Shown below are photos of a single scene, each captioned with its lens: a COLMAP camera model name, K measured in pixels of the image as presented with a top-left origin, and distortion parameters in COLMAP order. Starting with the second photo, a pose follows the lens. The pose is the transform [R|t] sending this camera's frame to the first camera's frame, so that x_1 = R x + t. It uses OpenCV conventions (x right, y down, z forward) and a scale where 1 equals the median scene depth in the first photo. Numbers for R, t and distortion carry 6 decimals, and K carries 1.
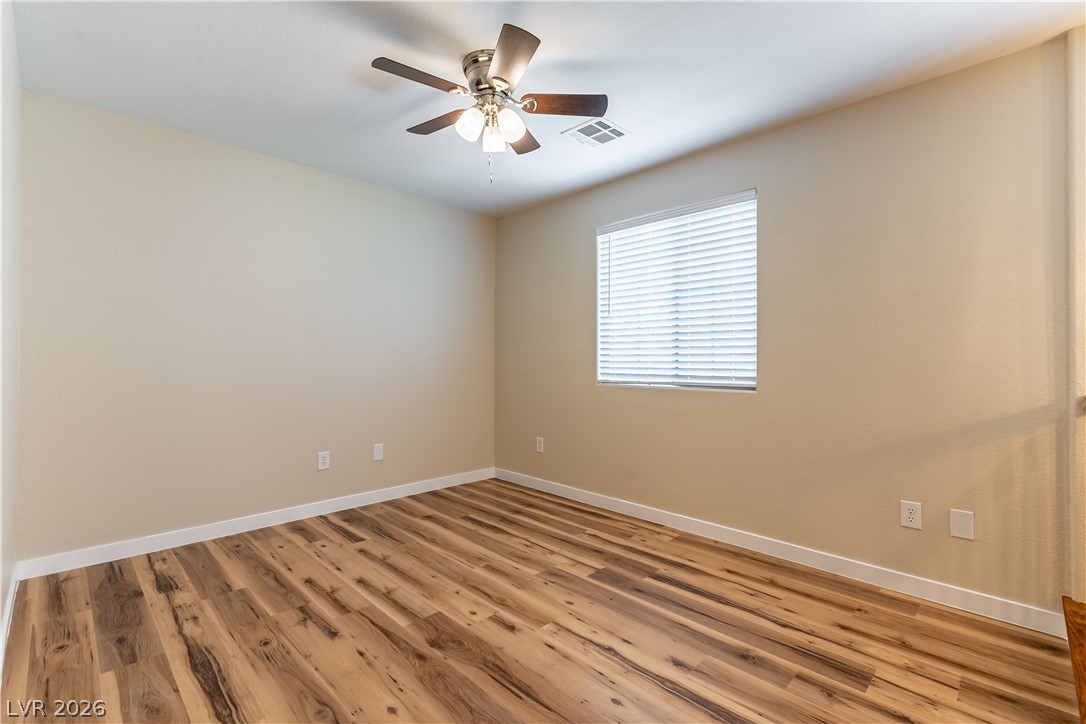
lens RADIAL K [[475.1, 0, 545.5], [0, 475.1, 362.7], [0, 0, 1]] dist [0.000625, -0.000060]
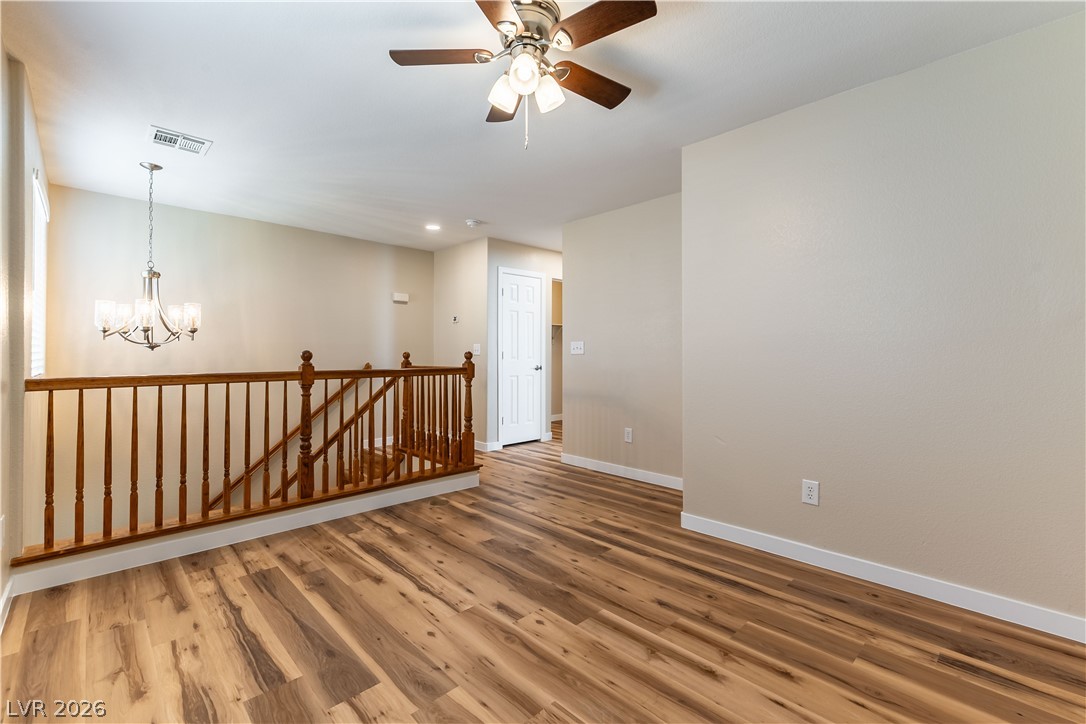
lens RADIAL K [[475.1, 0, 545.5], [0, 475.1, 362.7], [0, 0, 1]] dist [0.000625, -0.000060]
pose [[-0.999691, -0.007888, 0.023552, -0.183508], [-0.007287, 0.999648, 0.025506, -0.014132], [-0.023745, 0.025327, -0.999397, 1.947560]]
